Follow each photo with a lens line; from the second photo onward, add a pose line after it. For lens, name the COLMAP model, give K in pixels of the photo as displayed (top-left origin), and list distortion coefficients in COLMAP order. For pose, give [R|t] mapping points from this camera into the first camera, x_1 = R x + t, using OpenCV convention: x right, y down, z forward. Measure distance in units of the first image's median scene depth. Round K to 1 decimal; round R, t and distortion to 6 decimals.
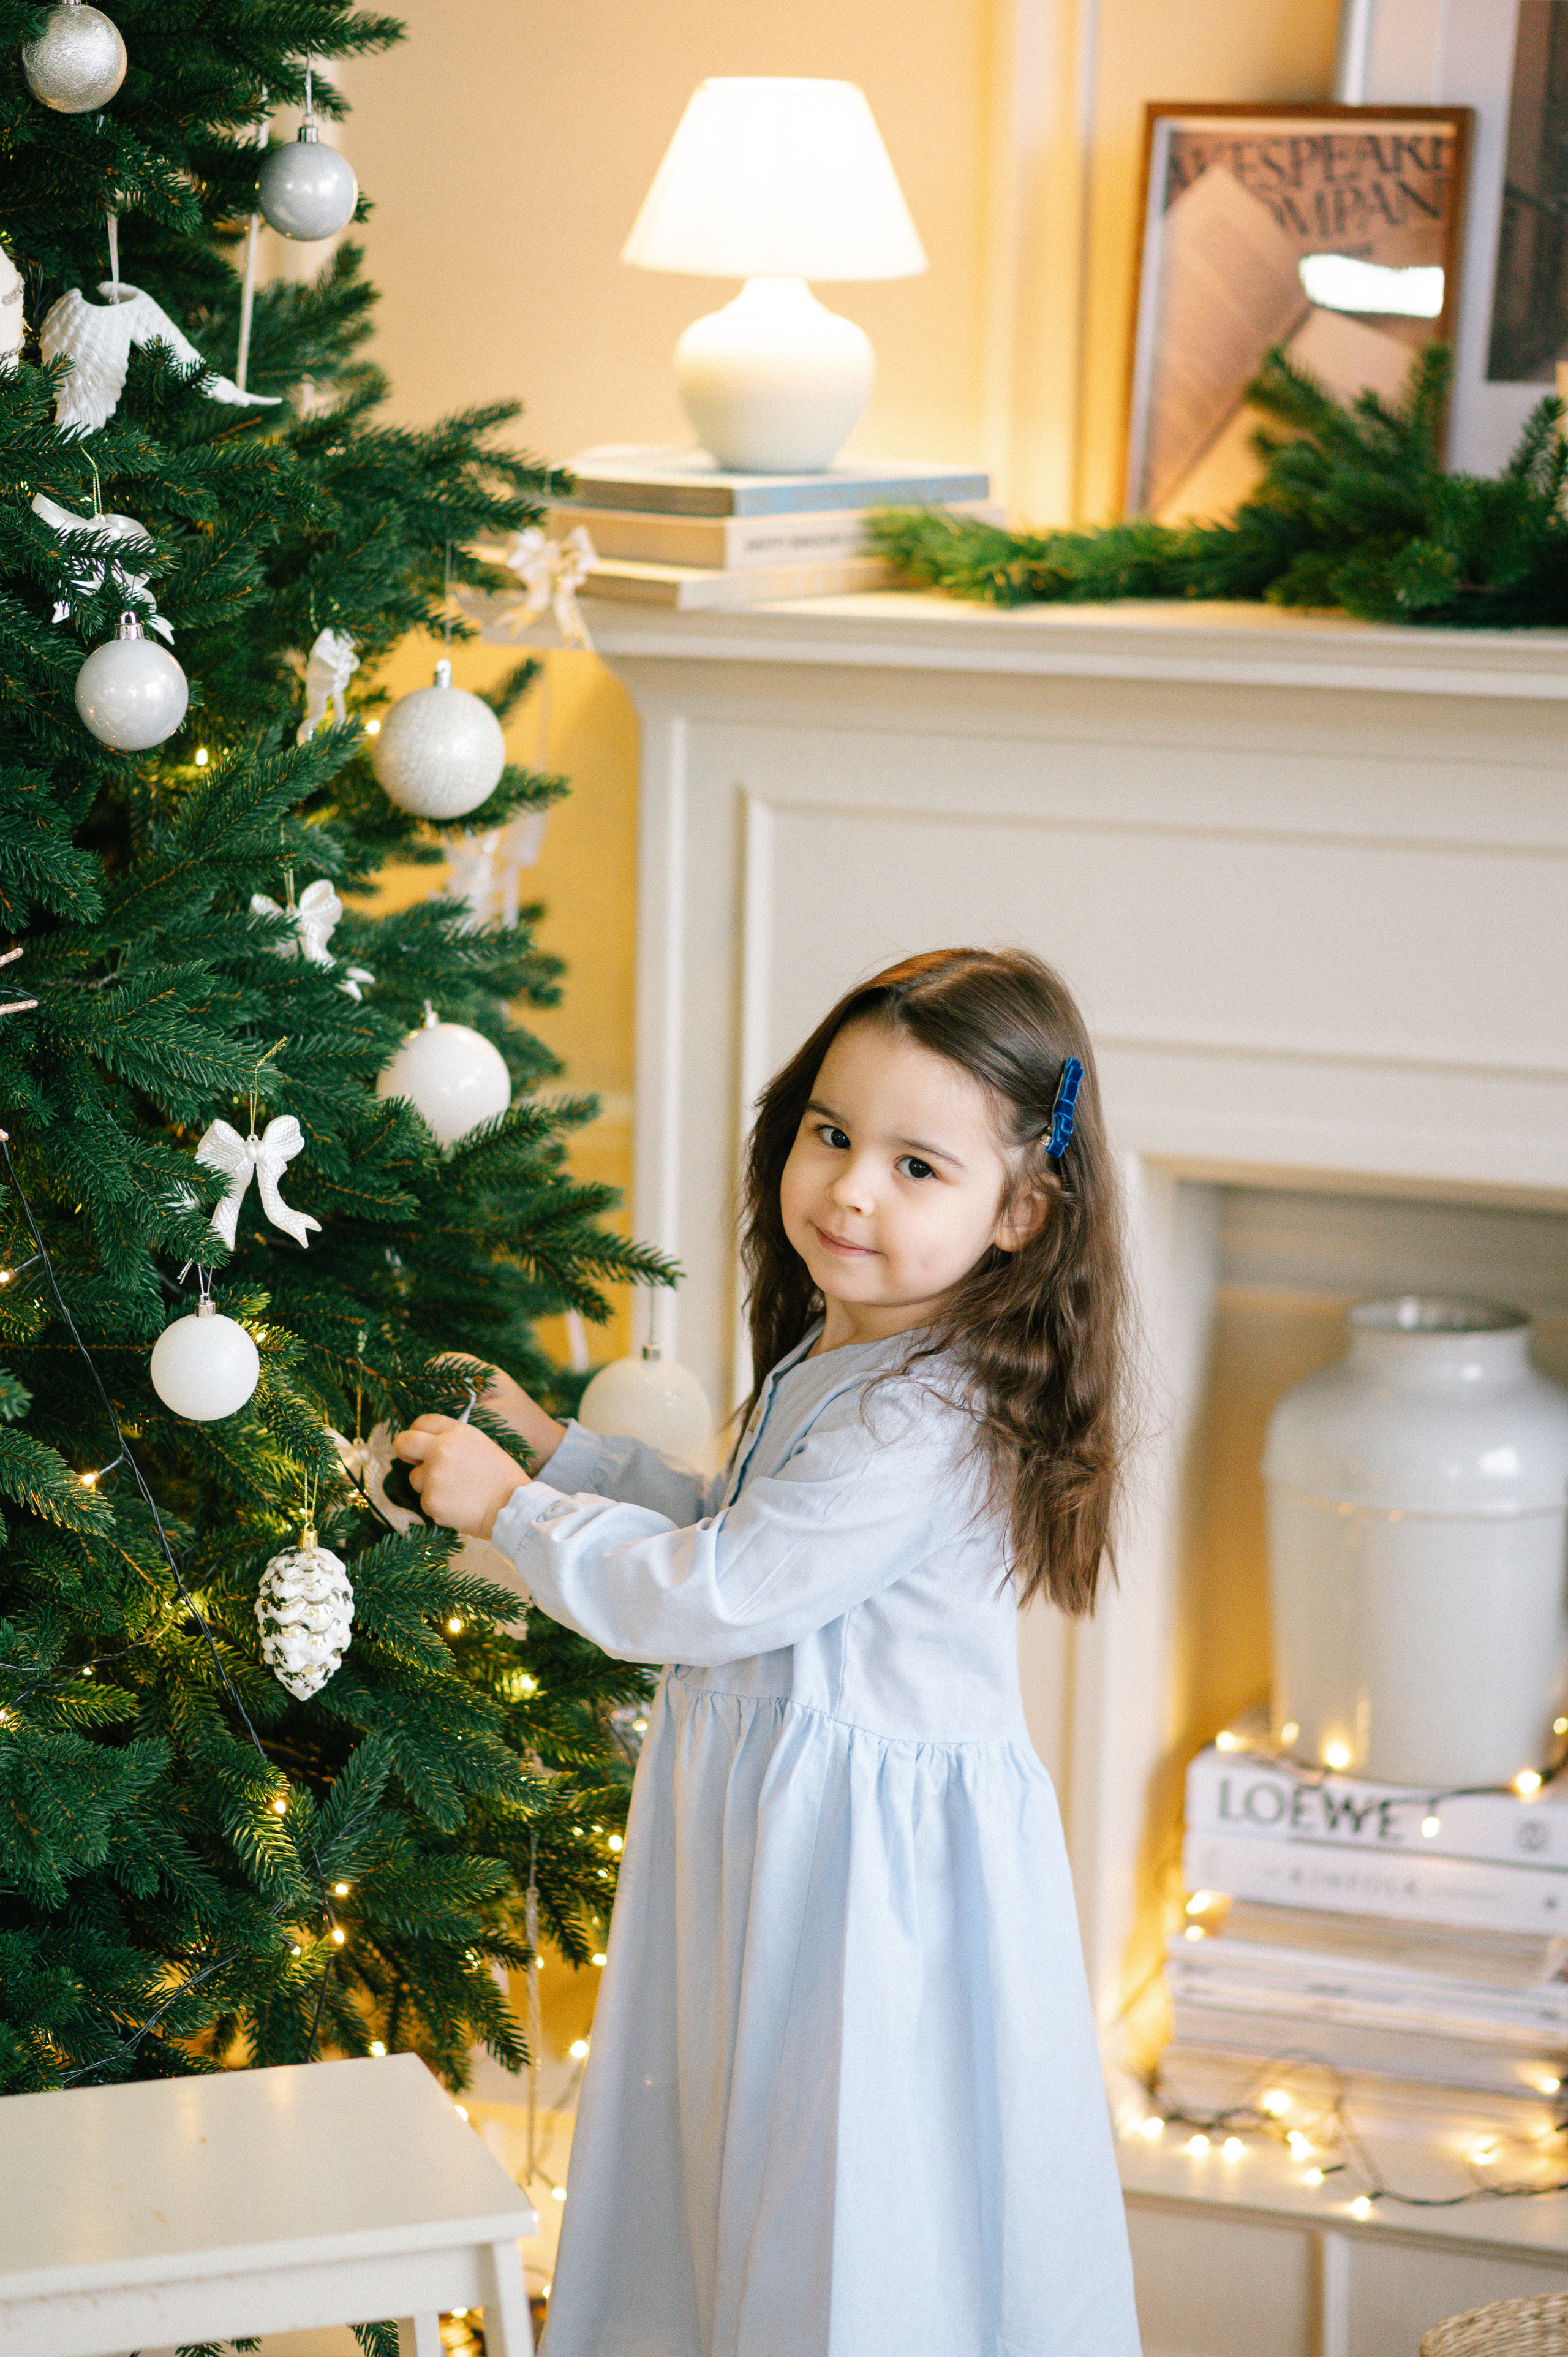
lens RADIAL K [[5643.2, 0, 777.4], [0, 5643.2, 1217.8], [0, 0, 1]] dist [0.026299, 0.911193]
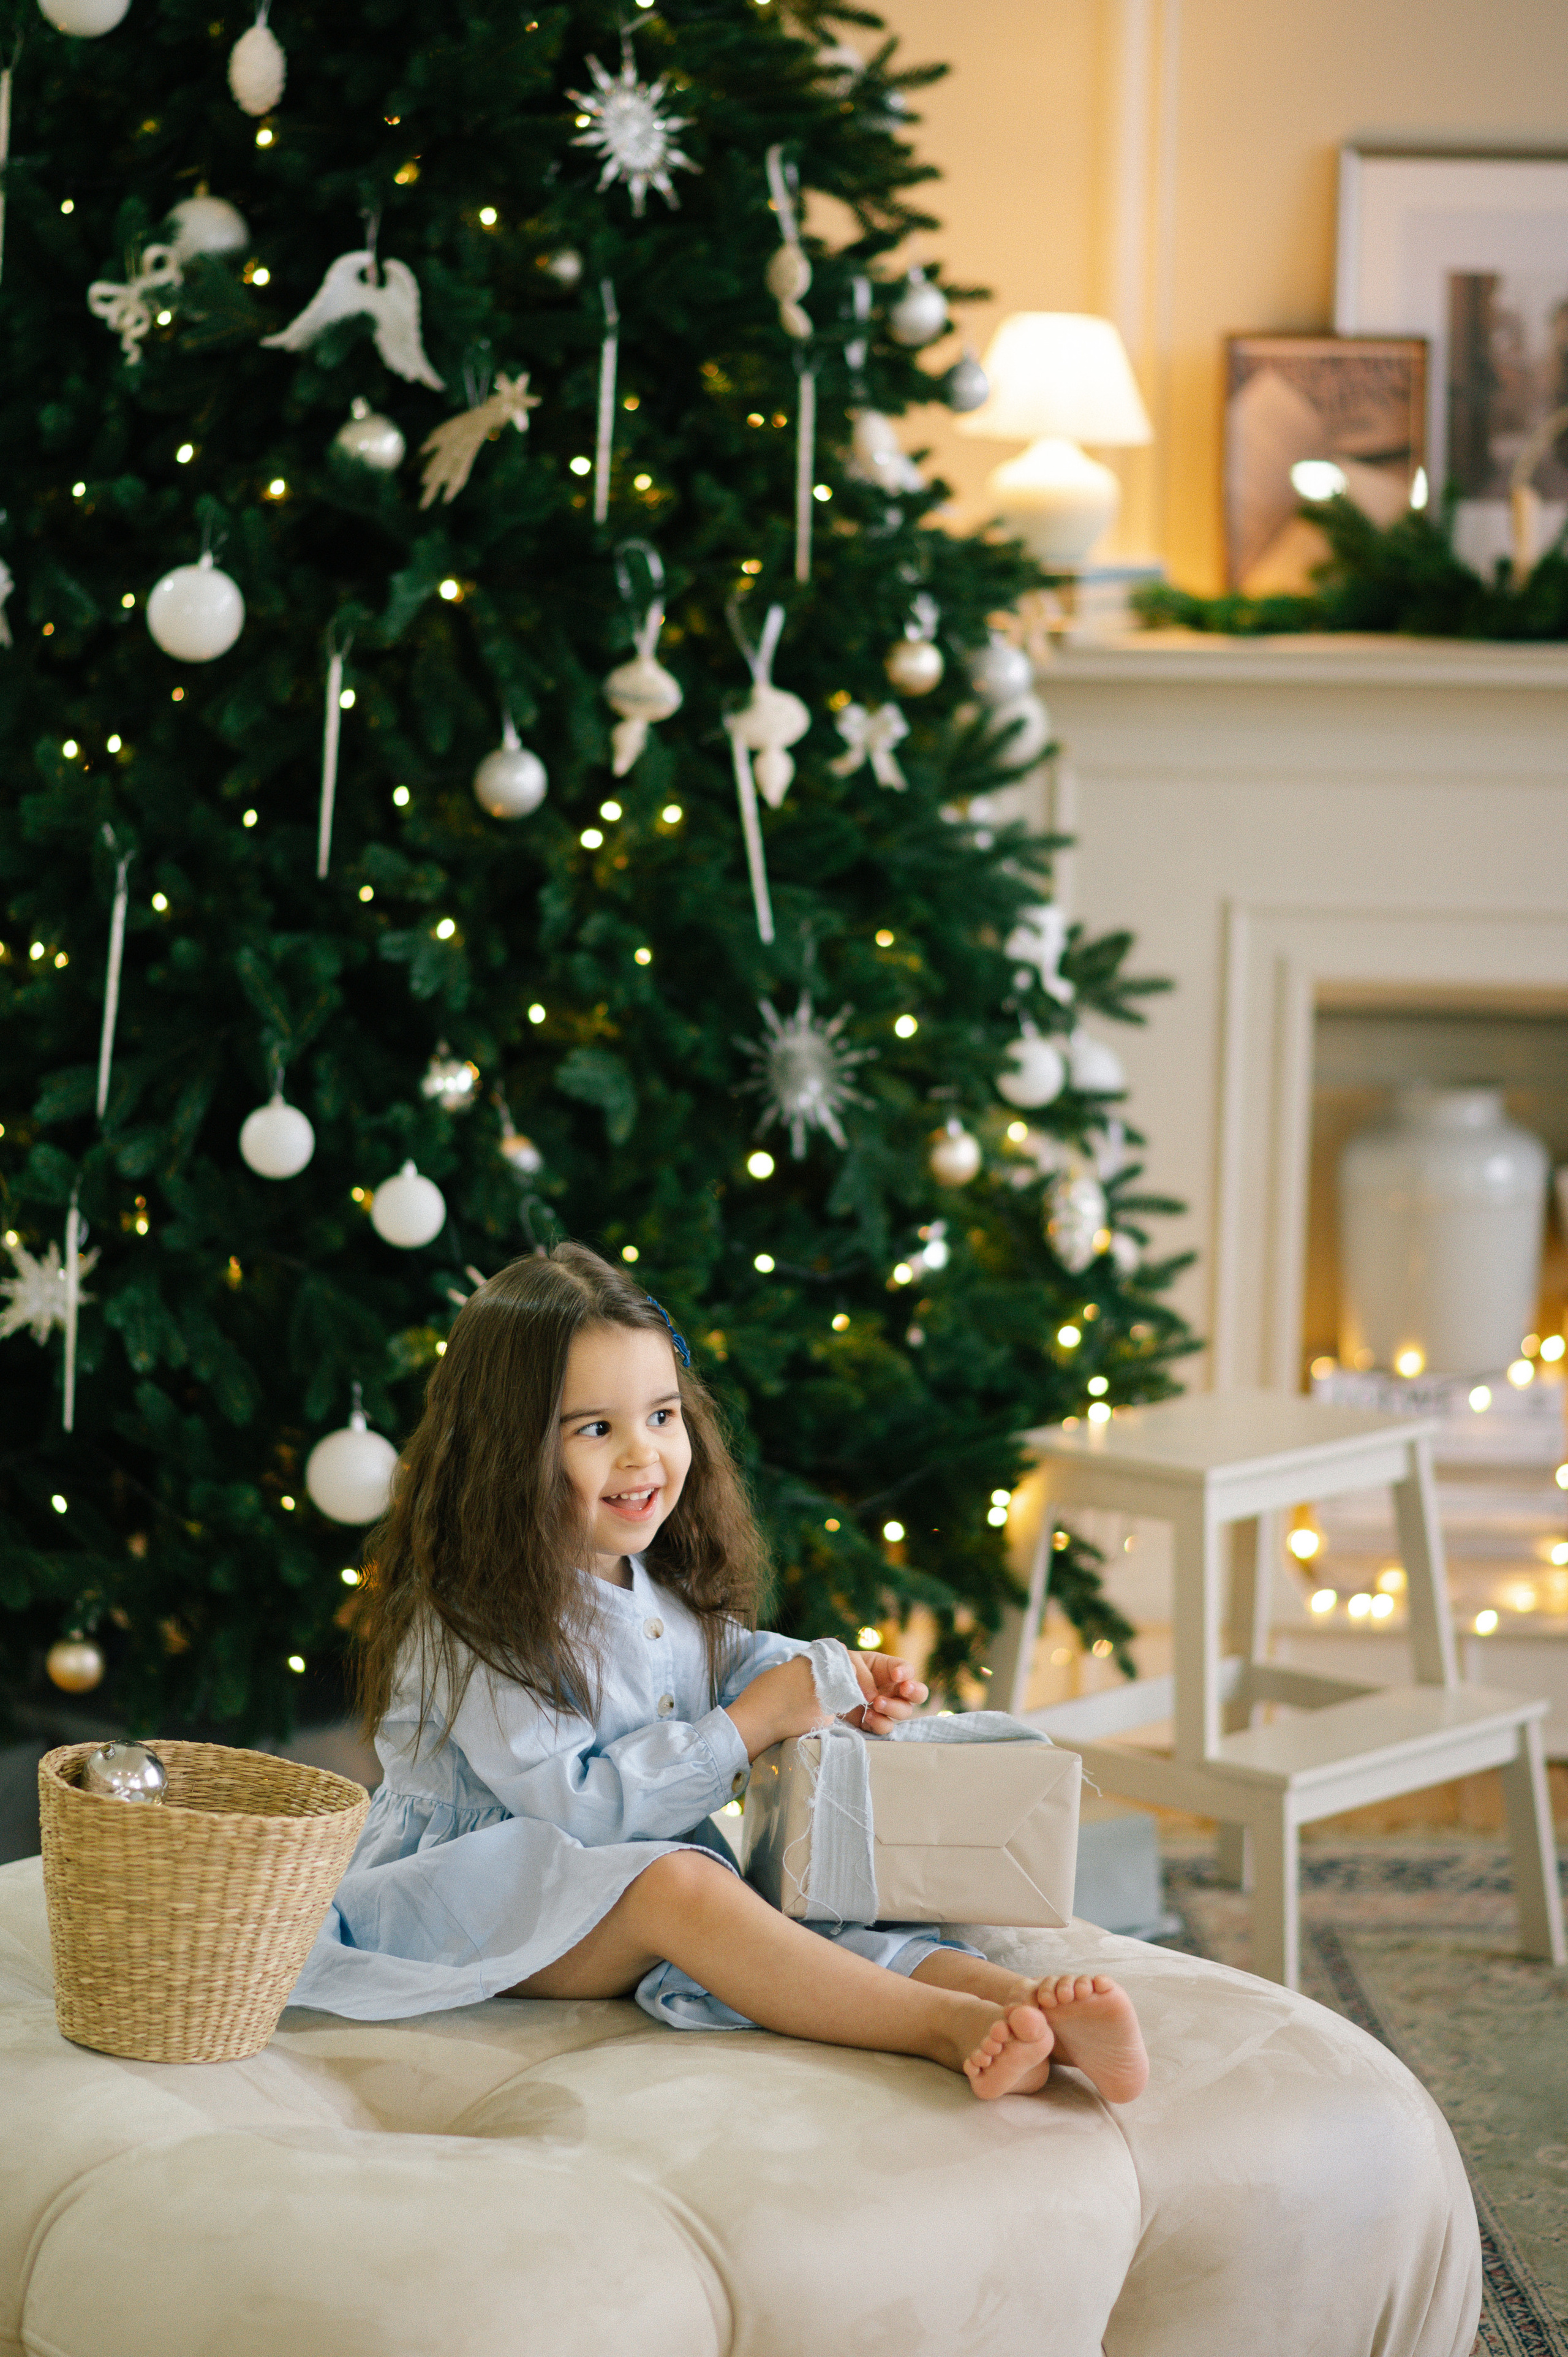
lens RADIAL K [[5931.3, 0, 794.1], [0, 5931.3, 1129.1], [0, 0, 1]] dist [0.045311, 0.488819]
pose [[0.954362, -0.041383, 0.295771, -0.592488], [0.058256, 0.997125, -0.048461, 0.106925], [-0.292916, 0.063480, 0.954029, -0.580007]]
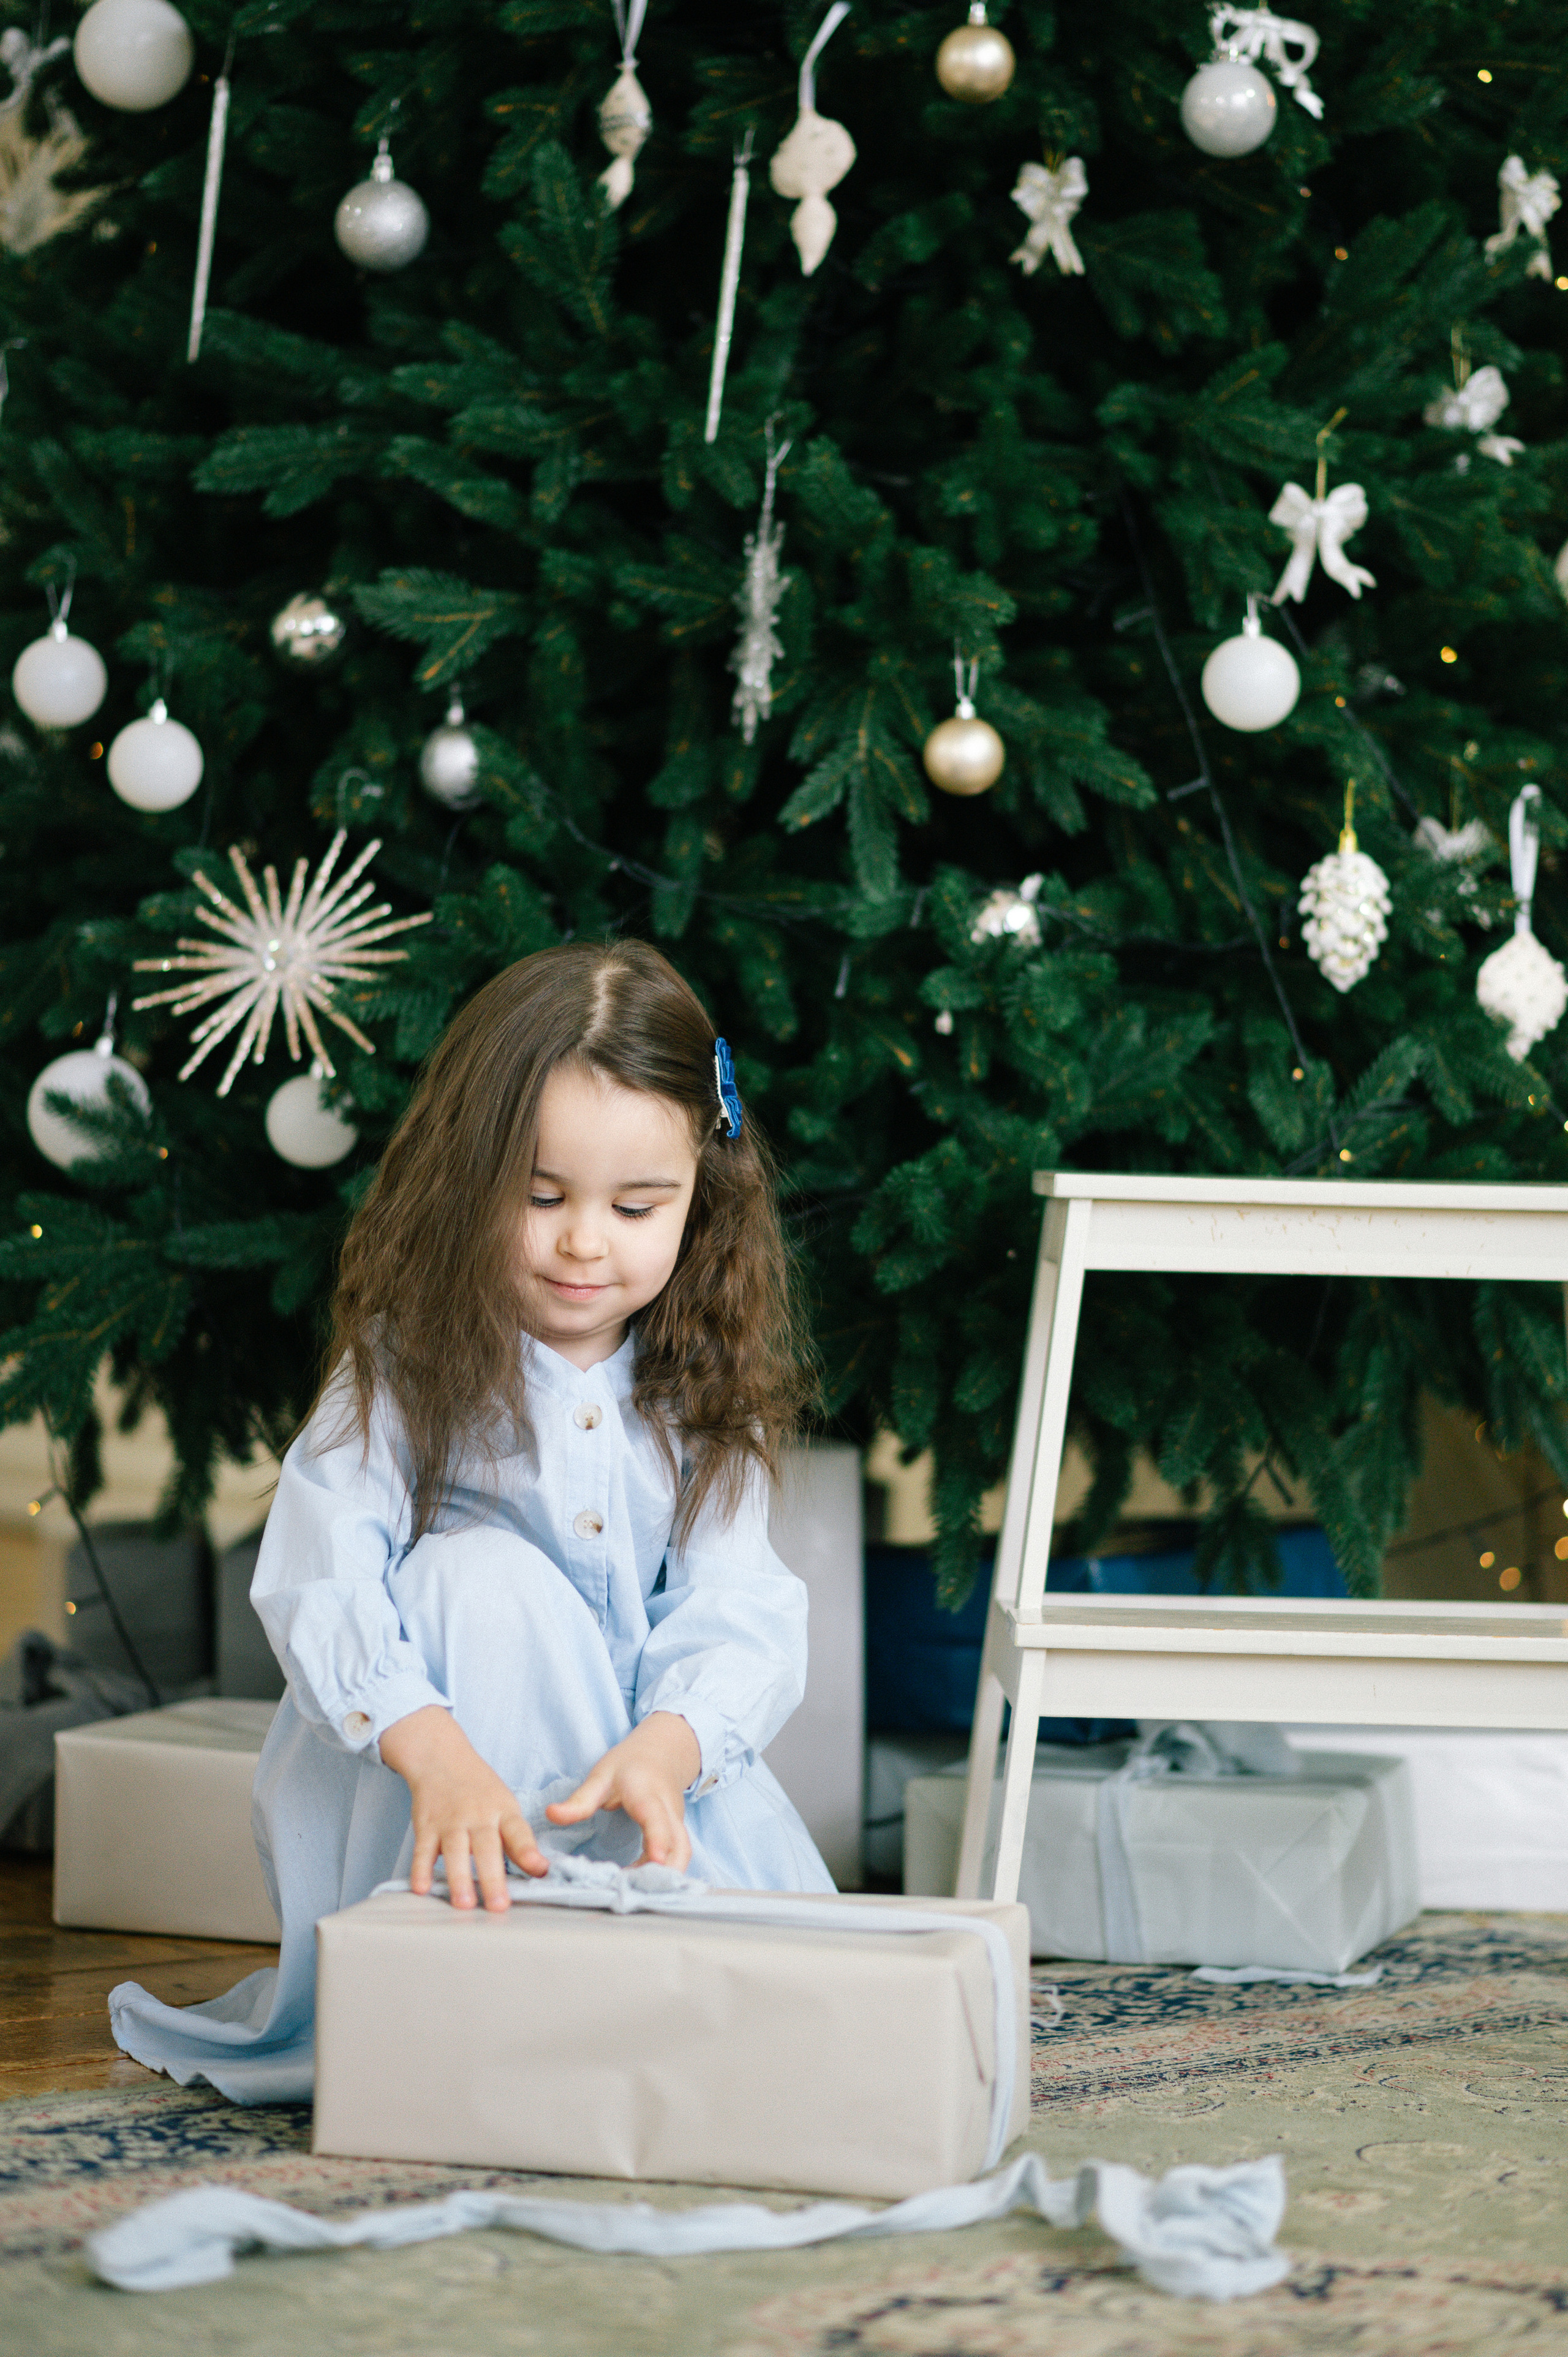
lens RADIAL K [[5643.2, 0, 777.4], [0, 5643.2, 1217.8], [0, 0, 1]] dist [0.026299, 0.911193]
pose [[0.864971, 0.021728, -0.501350, 0.340276], [-0.117773, 0.979948, -0.160722, 0.283197], [0.487805, 0.198065, 0.850186, -0.015619]]
